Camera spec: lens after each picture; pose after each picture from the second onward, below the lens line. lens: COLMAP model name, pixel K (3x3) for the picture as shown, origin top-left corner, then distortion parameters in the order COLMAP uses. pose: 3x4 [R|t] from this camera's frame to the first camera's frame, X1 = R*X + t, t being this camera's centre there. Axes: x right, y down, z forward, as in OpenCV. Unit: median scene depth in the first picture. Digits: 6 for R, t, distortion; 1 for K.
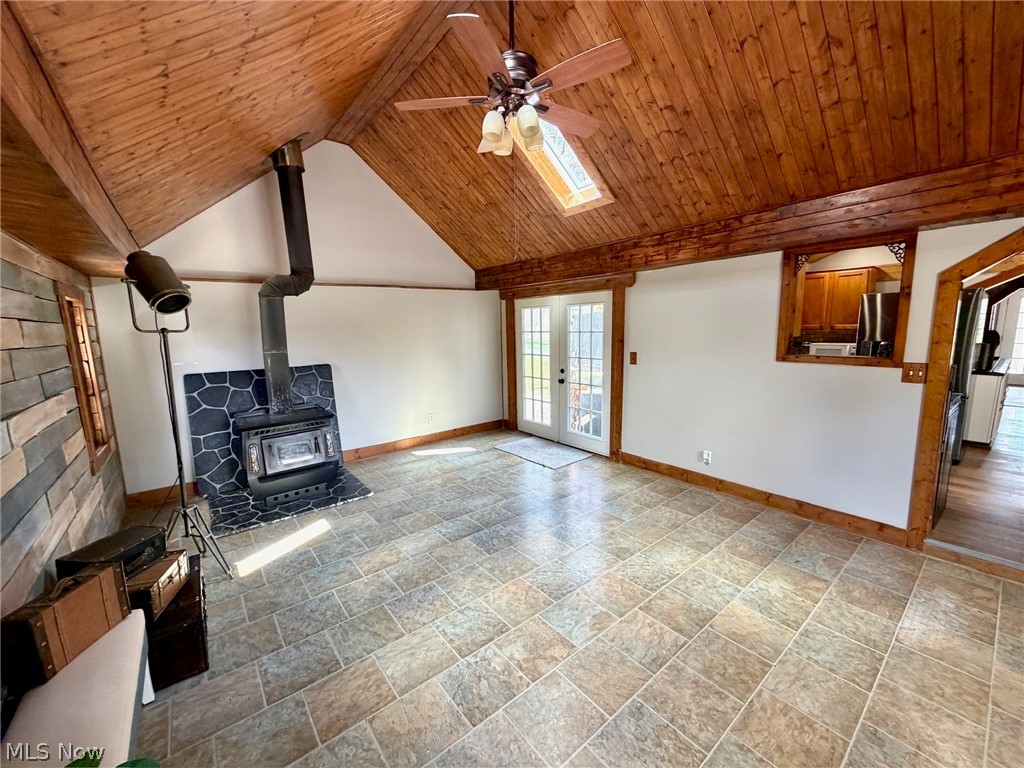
lens RADIAL K [[408.7, 0, 511.7], [0, 408.7, 386.2], [0, 0, 1]] dist [-0.000342, 0.000083]
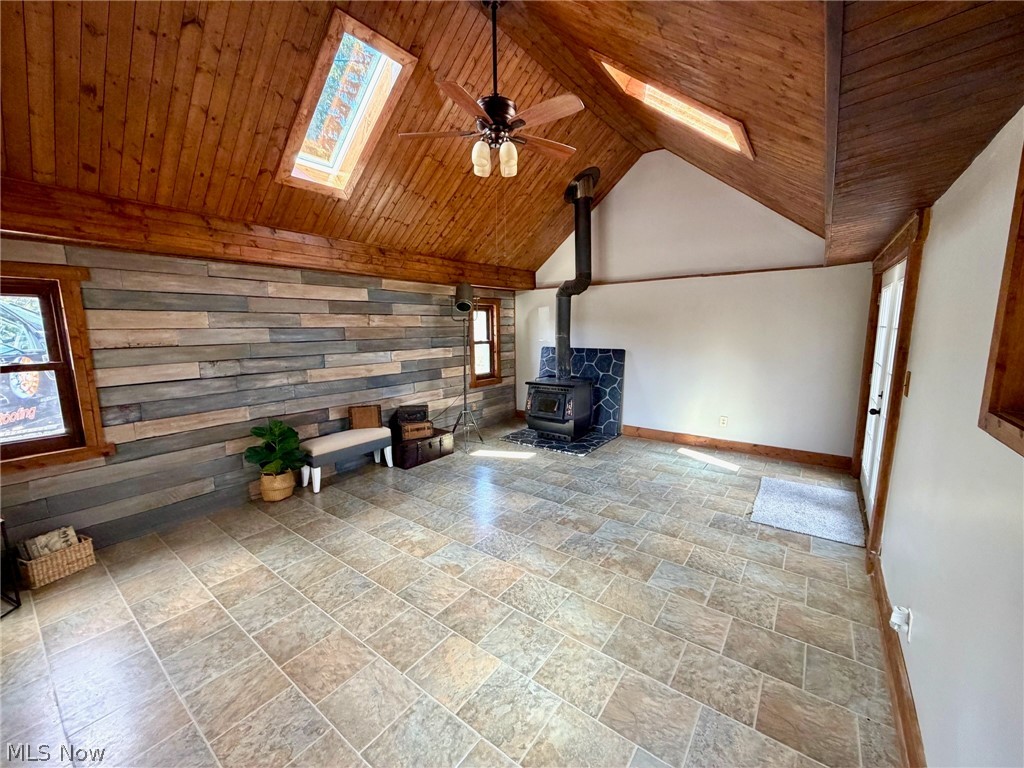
lens RADIAL K [[408.7, 0, 509.1], [0, 408.7, 385.2], [0, 0, 1]] dist [-0.000342, 0.000083]
pose [[0.244898, 0.165069, -0.955394, 1.490430], [-0.140103, 0.981083, 0.133594, -0.151129], [0.959373, 0.101136, 0.263392, 0.901236]]
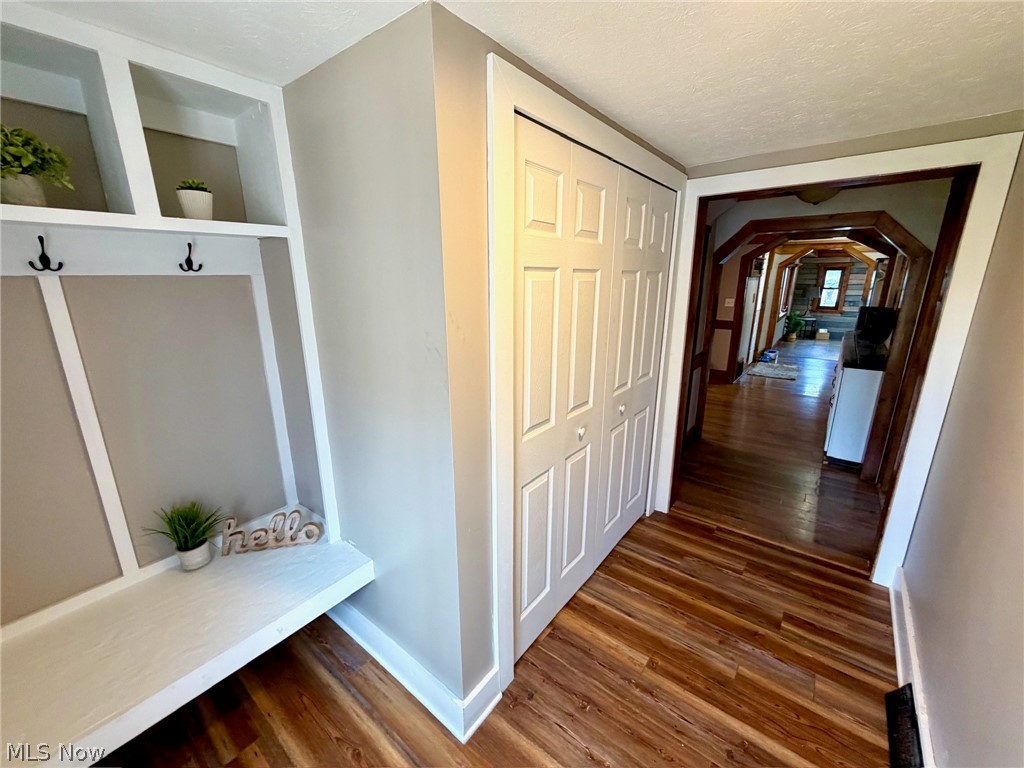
lens RADIAL K [[408.7, 0, 510.8], [0, 408.7, 383.3], [0, 0, 1]] dist [-0.000342, 0.000083]
pose [[-0.973487, 0.083387, -0.213000, 3.266675], [-0.007852, 0.918456, 0.395446, -0.442227], [0.228606, 0.386634, -0.893450, 2.413747]]
